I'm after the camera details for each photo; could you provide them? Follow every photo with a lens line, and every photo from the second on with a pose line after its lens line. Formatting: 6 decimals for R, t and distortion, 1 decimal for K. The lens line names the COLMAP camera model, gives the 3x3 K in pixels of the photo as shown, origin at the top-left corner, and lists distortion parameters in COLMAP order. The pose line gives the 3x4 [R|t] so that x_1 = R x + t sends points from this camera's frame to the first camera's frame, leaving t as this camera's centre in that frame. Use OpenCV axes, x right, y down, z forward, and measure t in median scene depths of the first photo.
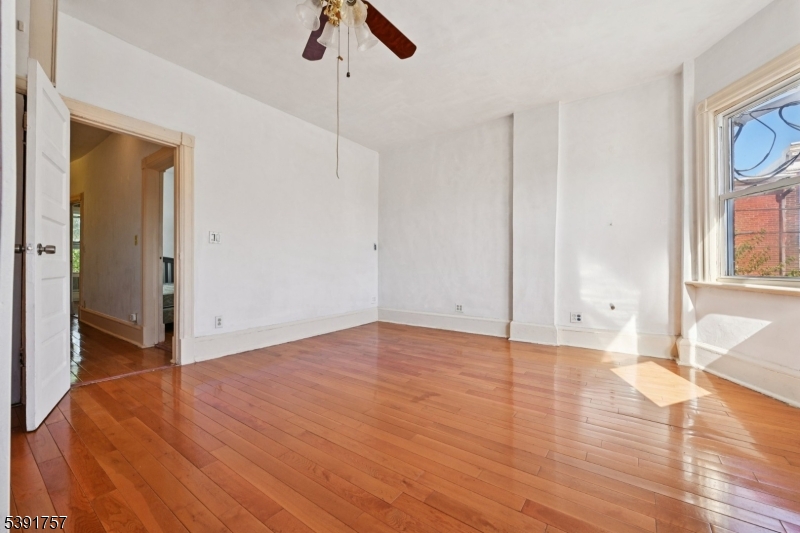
lens RADIAL K [[319.0, 0, 398.6], [0, 319.0, 266.5], [0, 0, 1]] dist [0.000392, 0.000107]
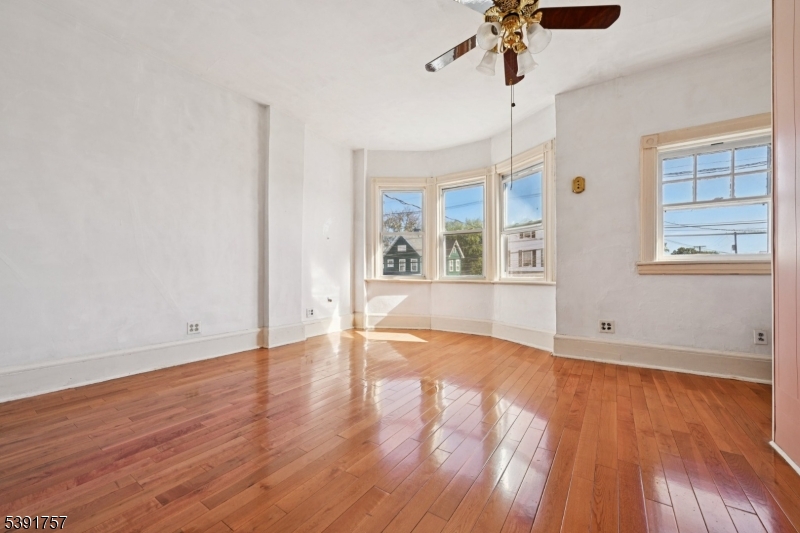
lens RADIAL K [[319.0, 0, 397.8], [0, 319.0, 269.2], [0, 0, 1]] dist [0.000392, 0.000107]
pose [[-0.022176, 0.006071, 0.999736, -0.709080], [-0.004524, 0.999971, -0.006173, 0.004685], [-0.999744, -0.004660, -0.022148, 0.776855]]
